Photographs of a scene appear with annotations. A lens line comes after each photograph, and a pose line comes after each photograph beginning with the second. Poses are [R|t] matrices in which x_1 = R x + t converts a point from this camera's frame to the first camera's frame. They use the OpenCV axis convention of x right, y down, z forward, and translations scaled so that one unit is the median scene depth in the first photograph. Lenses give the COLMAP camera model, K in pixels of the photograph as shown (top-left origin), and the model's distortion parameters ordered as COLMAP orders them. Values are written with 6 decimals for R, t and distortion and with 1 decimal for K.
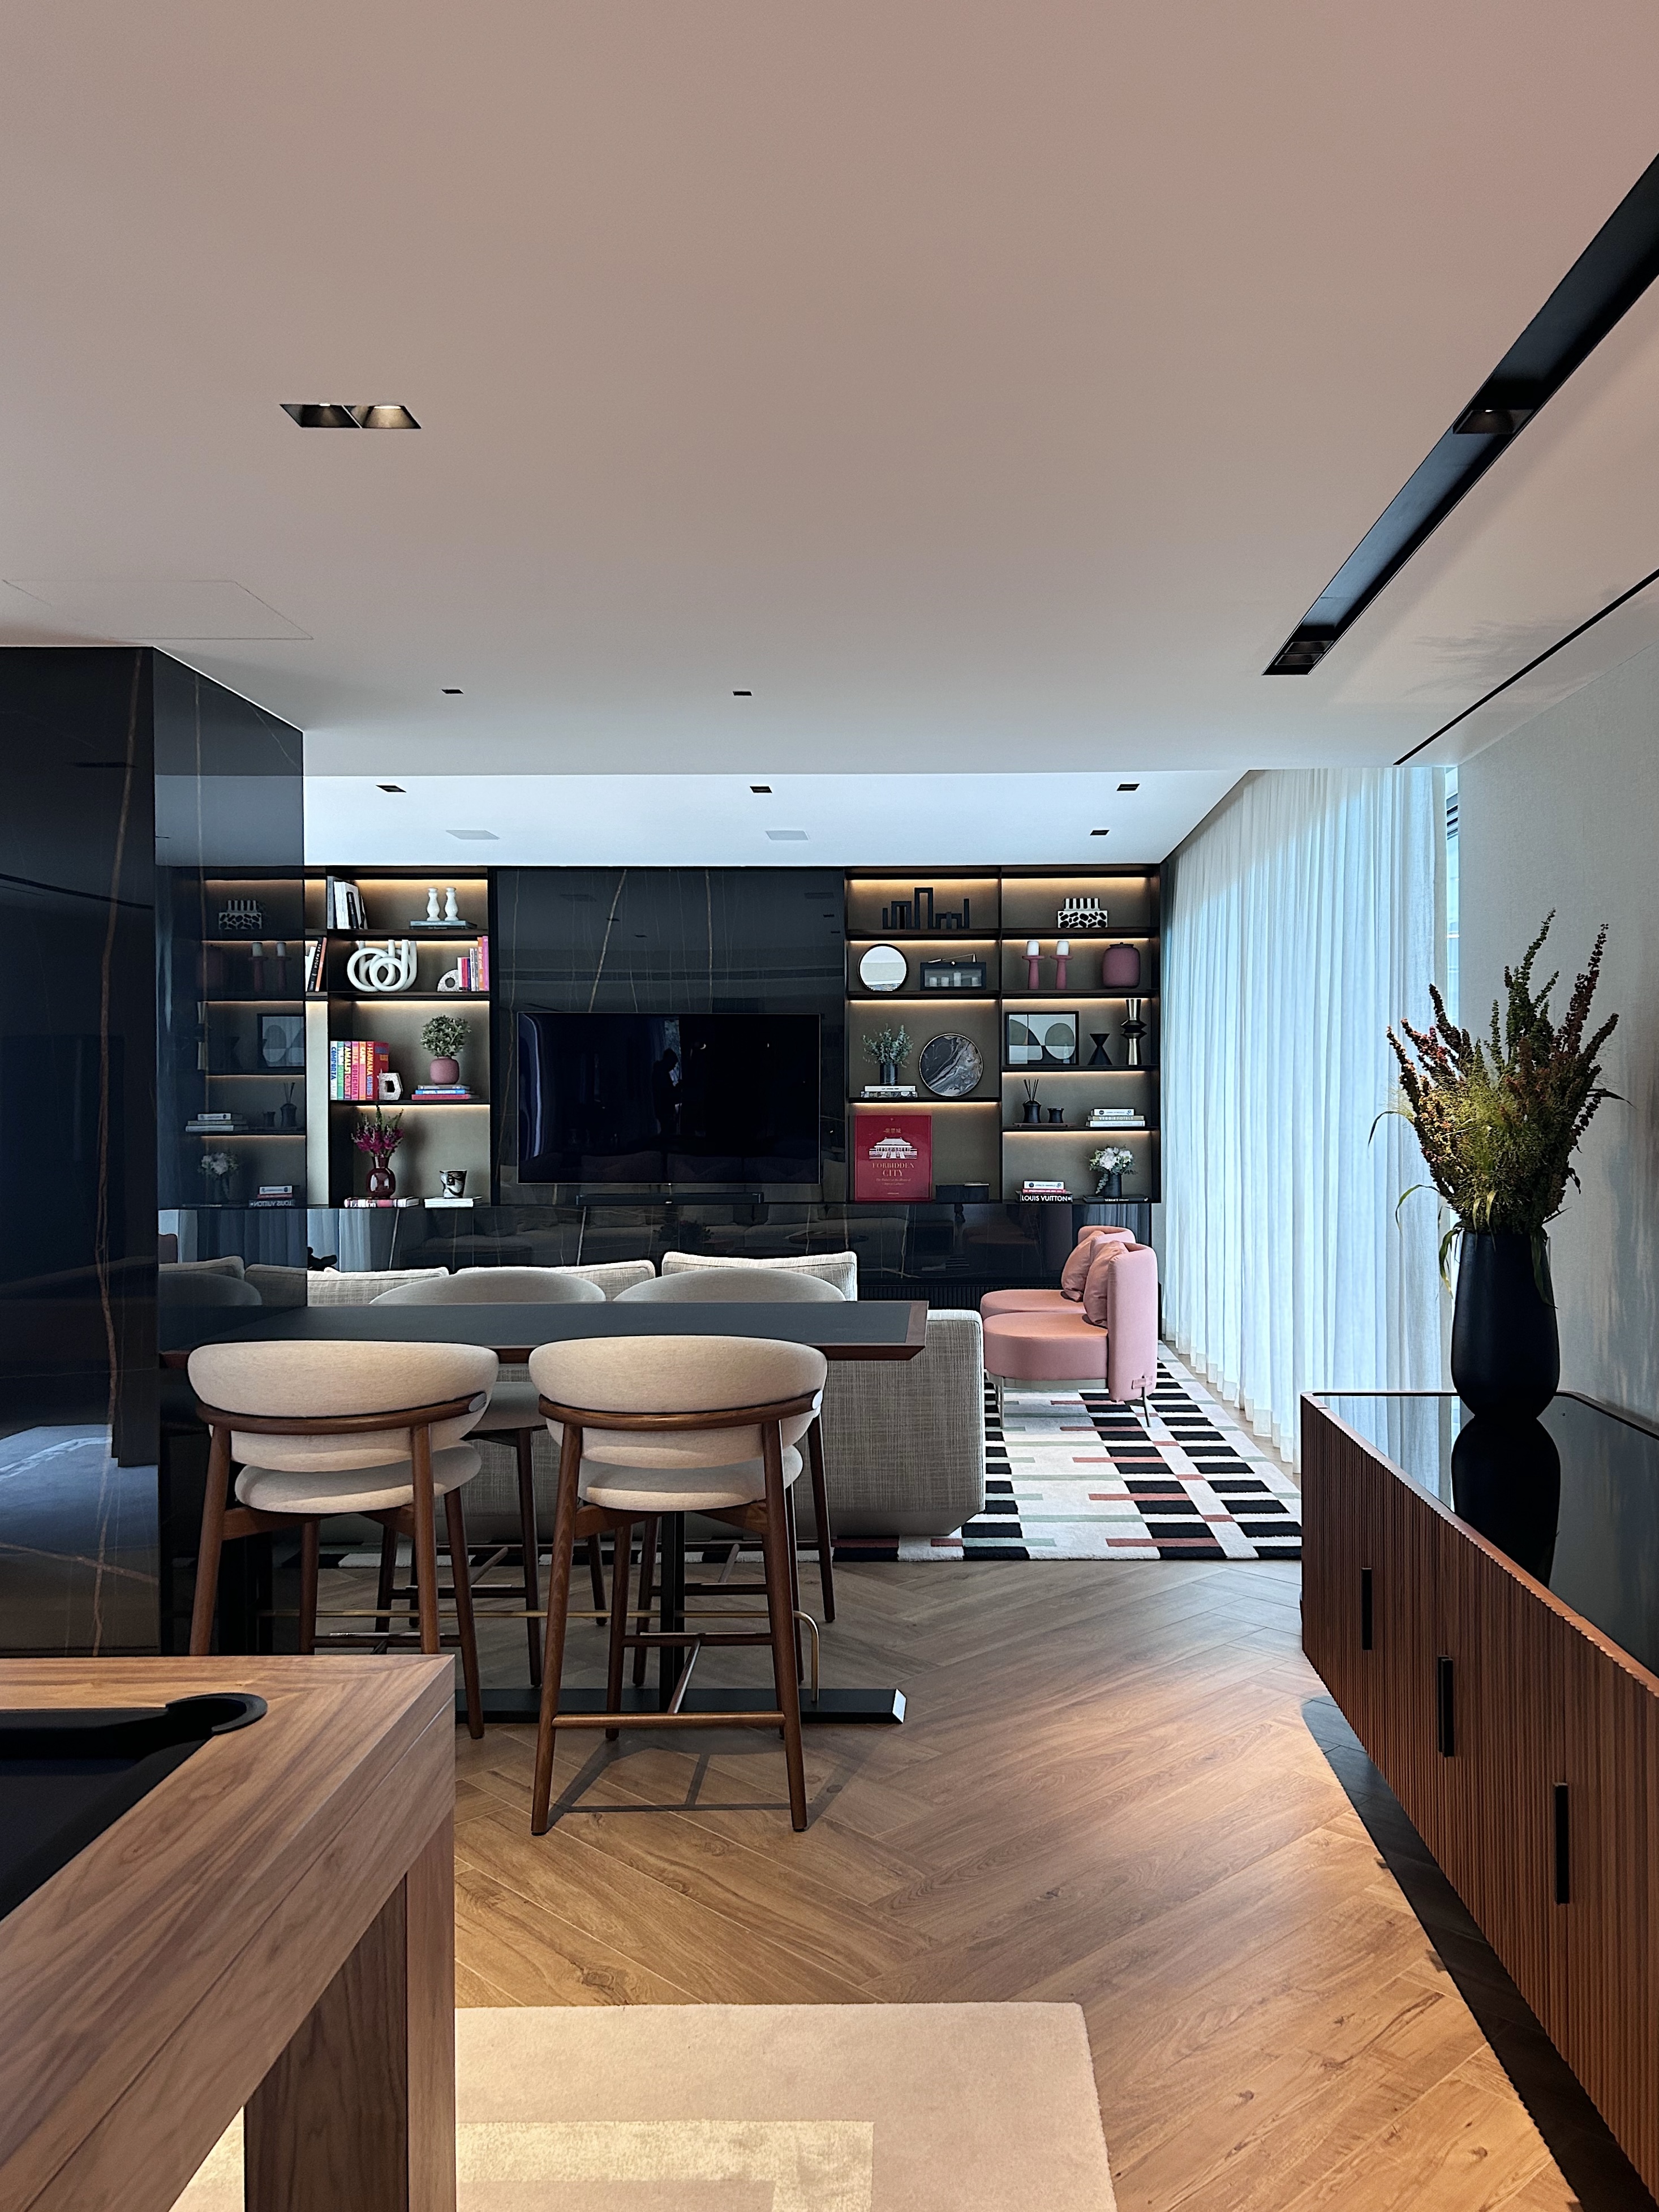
lens RADIAL K [[1742.2, 0, 958.9], [0, 1742.2, 1094.6], [0, 0, 1]] dist [0.100390, -0.129791]
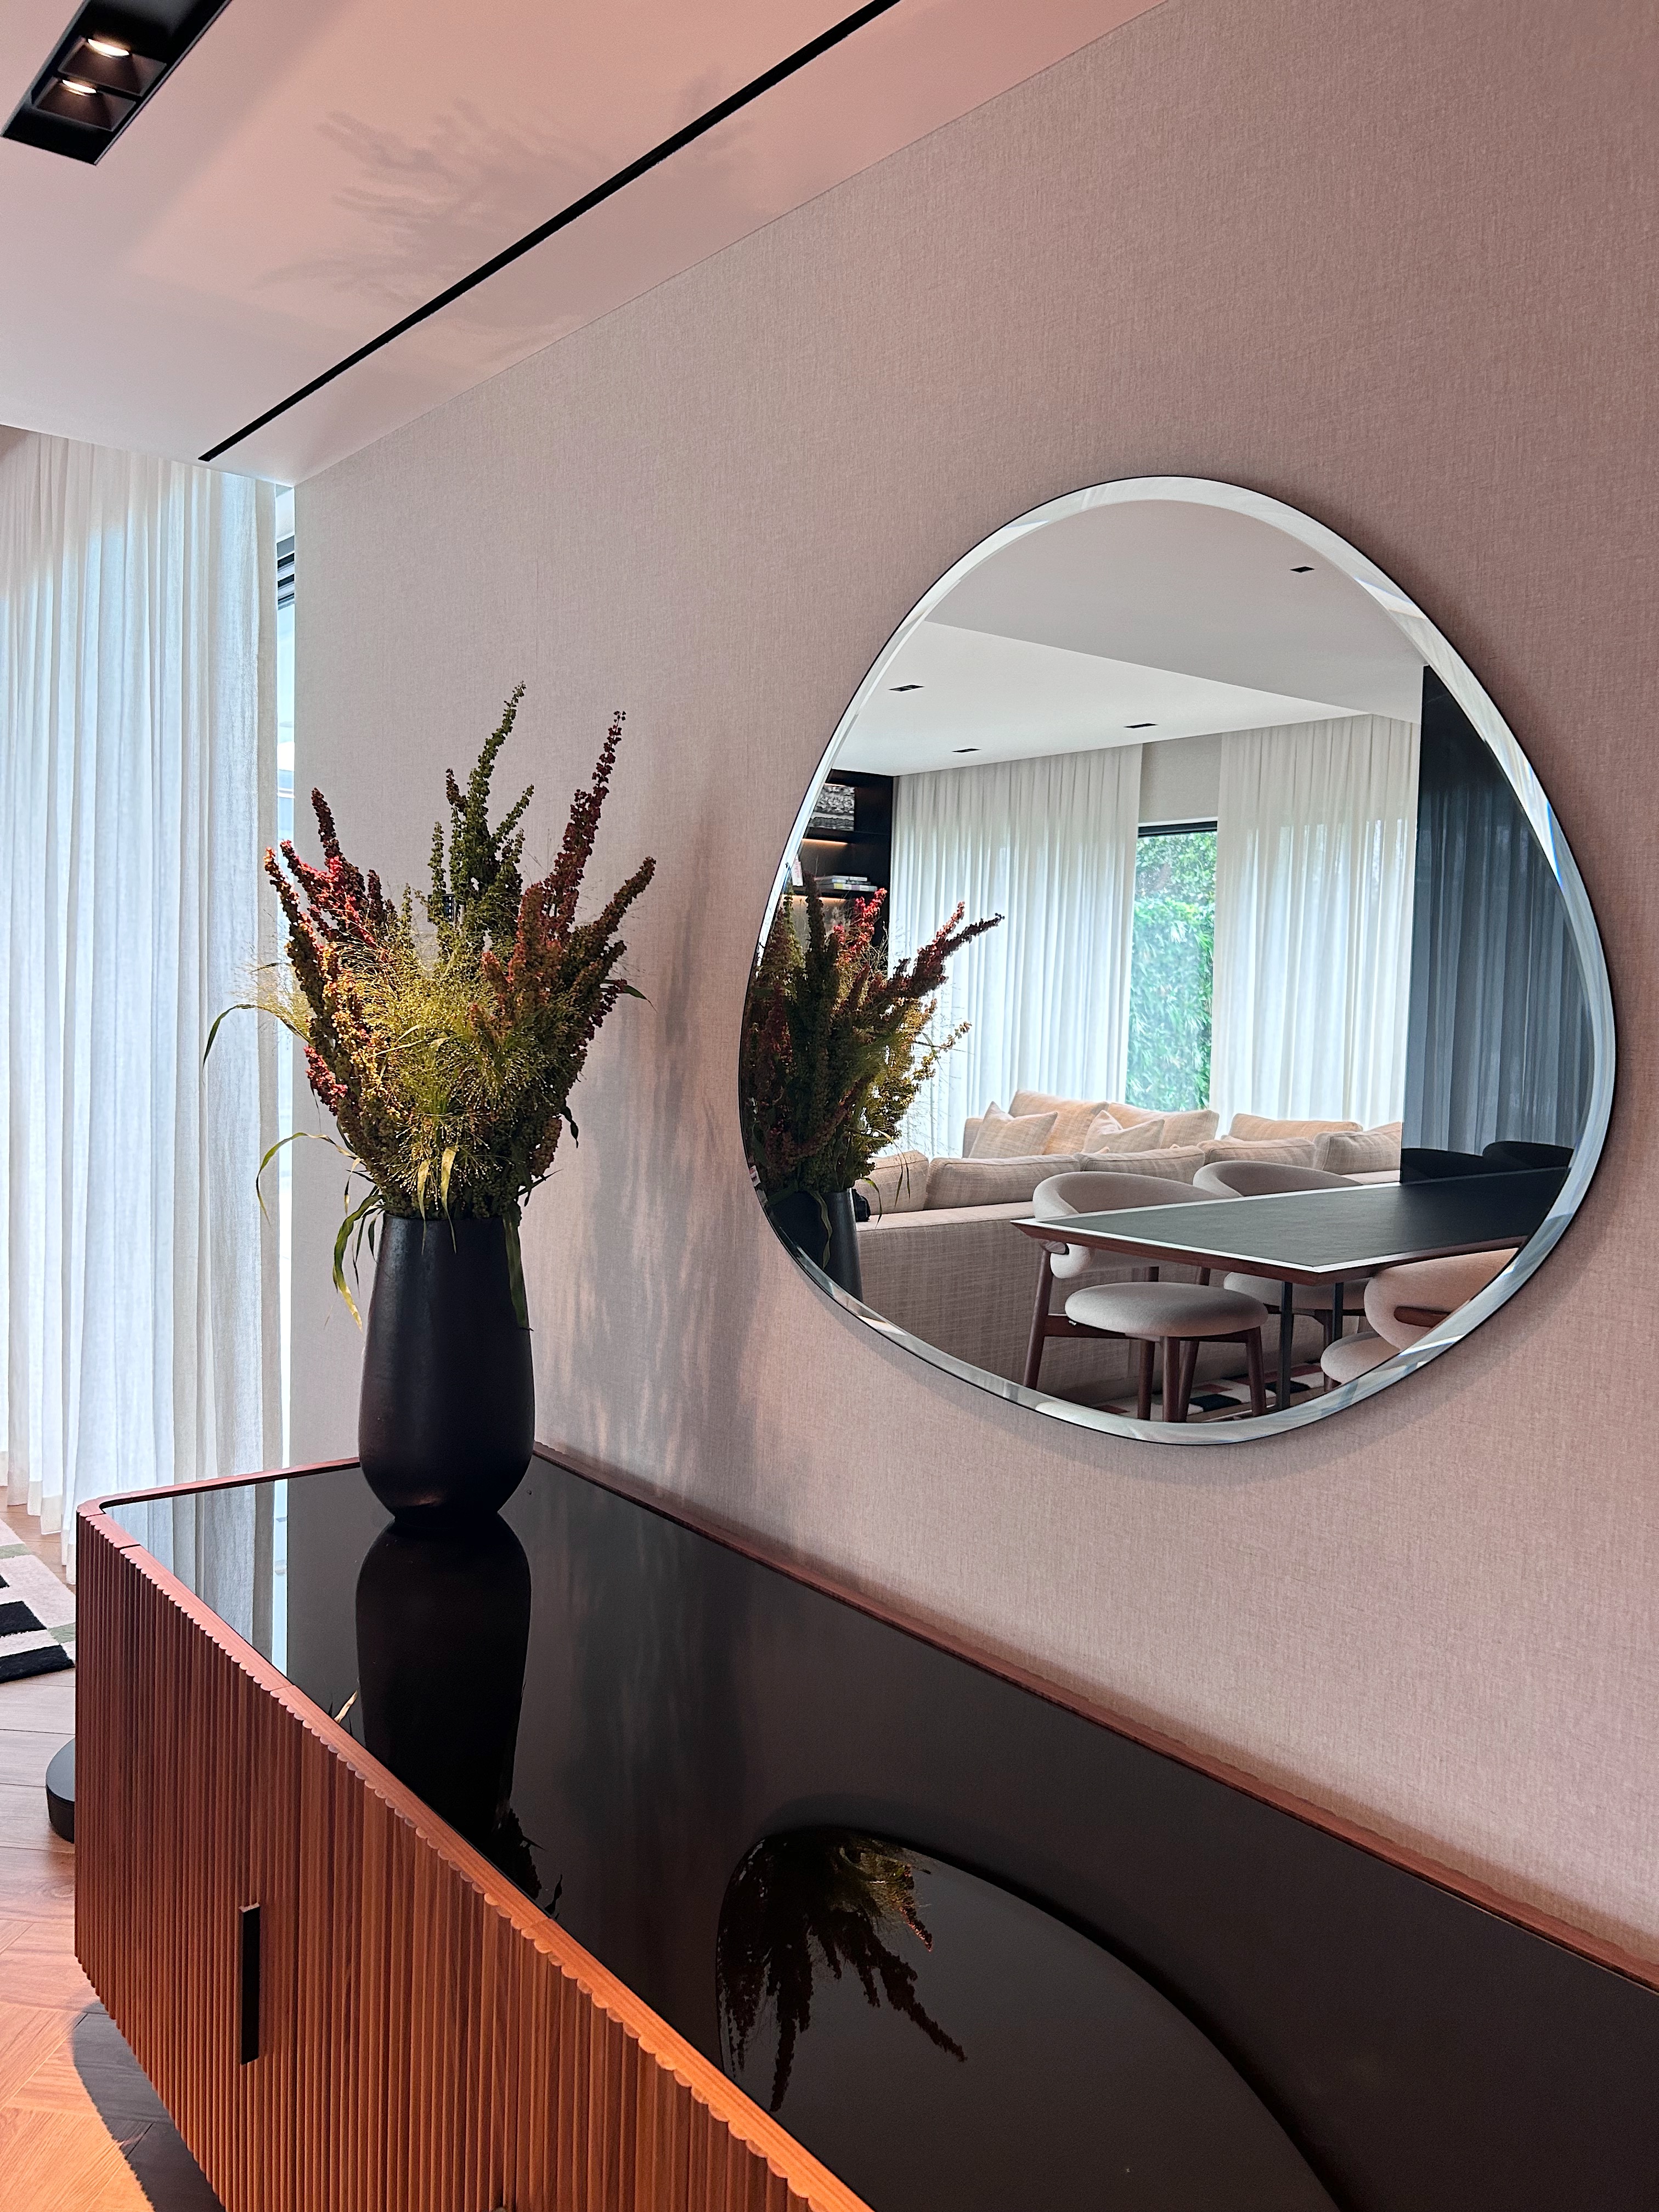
lens RADIAL K [[1685.1, 0, 857.6], [0, 1685.1, 1118.2], [0, 0, 1]] dist [0.043031, -0.050987]
pose [[0.780813, -0.017865, 0.624509, 0.057052], [-0.033505, 0.996955, 0.070410, 0.000760], [-0.623866, -0.075902, 0.777837, 0.458635]]
